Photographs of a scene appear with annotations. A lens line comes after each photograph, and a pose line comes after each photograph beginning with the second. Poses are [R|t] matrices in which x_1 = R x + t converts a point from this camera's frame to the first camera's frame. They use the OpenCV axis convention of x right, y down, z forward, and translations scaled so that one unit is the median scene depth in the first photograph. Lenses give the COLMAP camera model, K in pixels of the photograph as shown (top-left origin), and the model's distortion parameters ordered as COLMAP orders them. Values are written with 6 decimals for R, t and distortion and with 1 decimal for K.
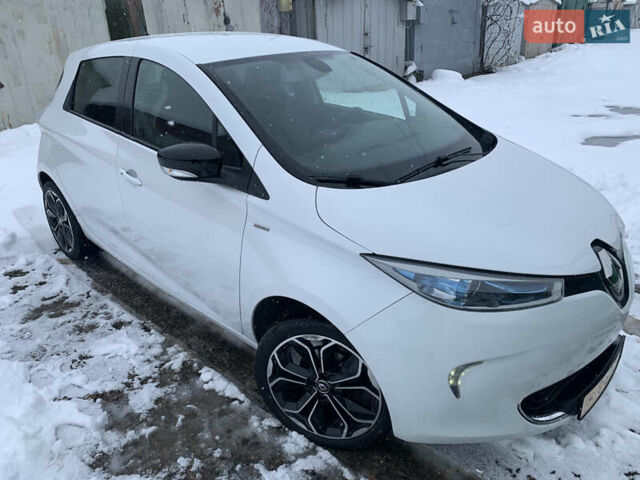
lens RADIAL K [[481.0, 0, 317.1], [0, 481.0, 236.0], [0, 0, 1]] dist [0.008199, -0.000739]
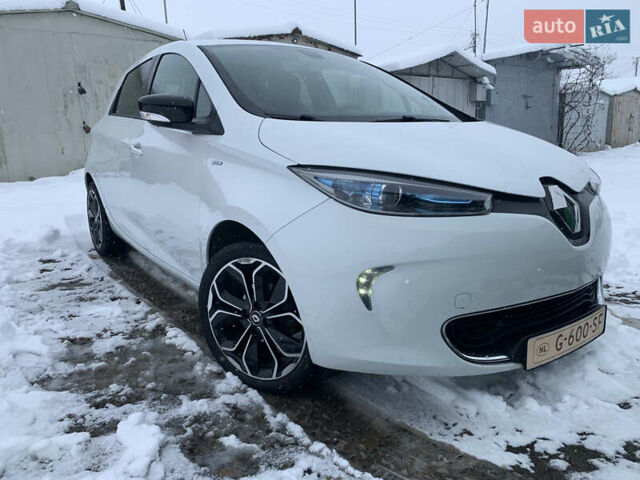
lens RADIAL K [[481.6, 0, 319.8], [0, 481.6, 234.5], [0, 0, 1]] dist [0.010307, -0.003677]
pose [[0.984851, 0.048252, -0.166556, 0.248013], [-0.078937, 0.979966, -0.182856, 0.266363], [0.154396, 0.193233, 0.968929, 0.036816]]
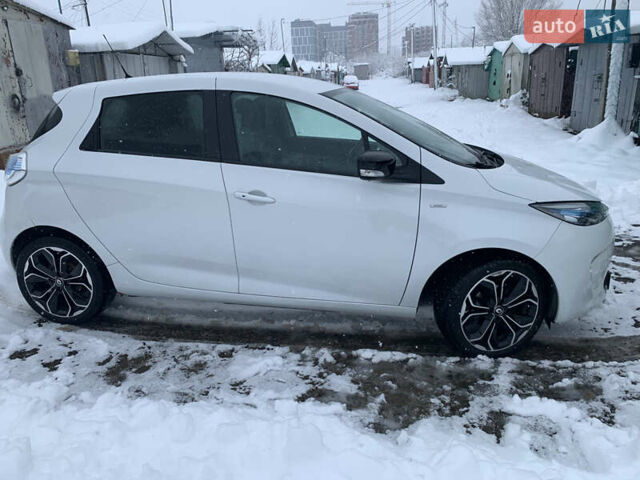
lens RADIAL K [[471.0, 0, 320.0], [0, 471.0, 240.0], [0, 0, 1]] dist [0.010367, 0.000843]
pose [[0.831680, -0.162005, 0.531096, -0.943017], [0.215497, 0.975691, -0.039838, 0.047222], [-0.511732, 0.147583, 0.846375, 0.065396]]
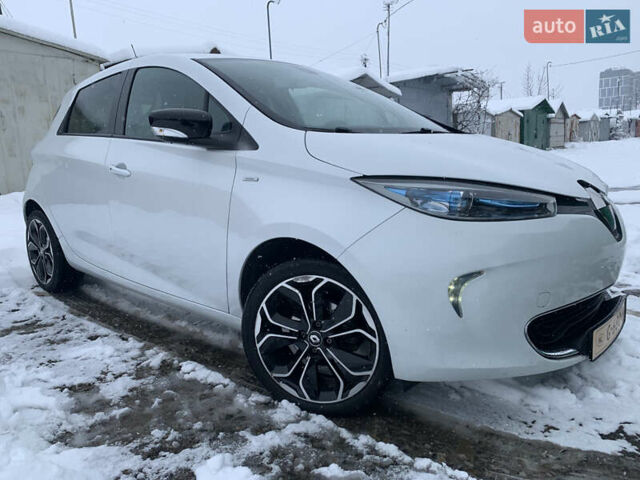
lens RADIAL K [[481.6, 0, 319.8], [0, 481.6, 234.5], [0, 0, 1]] dist [0.010307, -0.003677]
pose [[0.999308, -0.014597, 0.034208, -0.006712], [0.022080, 0.972978, -0.229840, 0.280090], [-0.029929, 0.230436, 0.972627, 0.044157]]
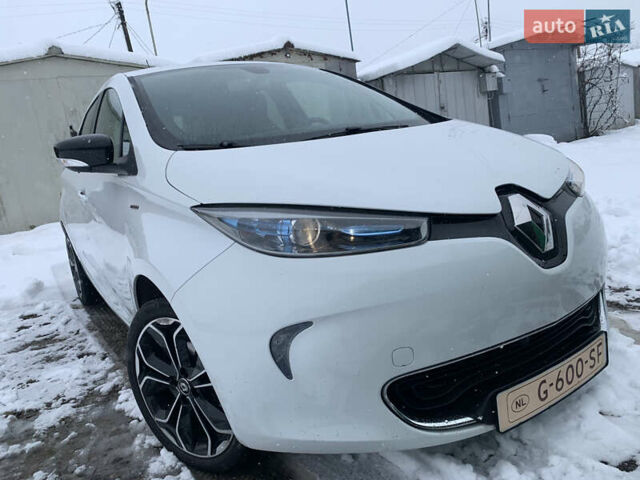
lens RADIAL K [[483.9, 0, 316.3], [0, 483.9, 236.3], [0, 0, 1]] dist [0.006344, -0.001921]
pose [[0.969630, -0.059821, -0.237149, 0.379125], [0.012031, 0.980119, -0.198045, 0.193302], [0.244281, 0.189177, 0.951072, 0.179487]]
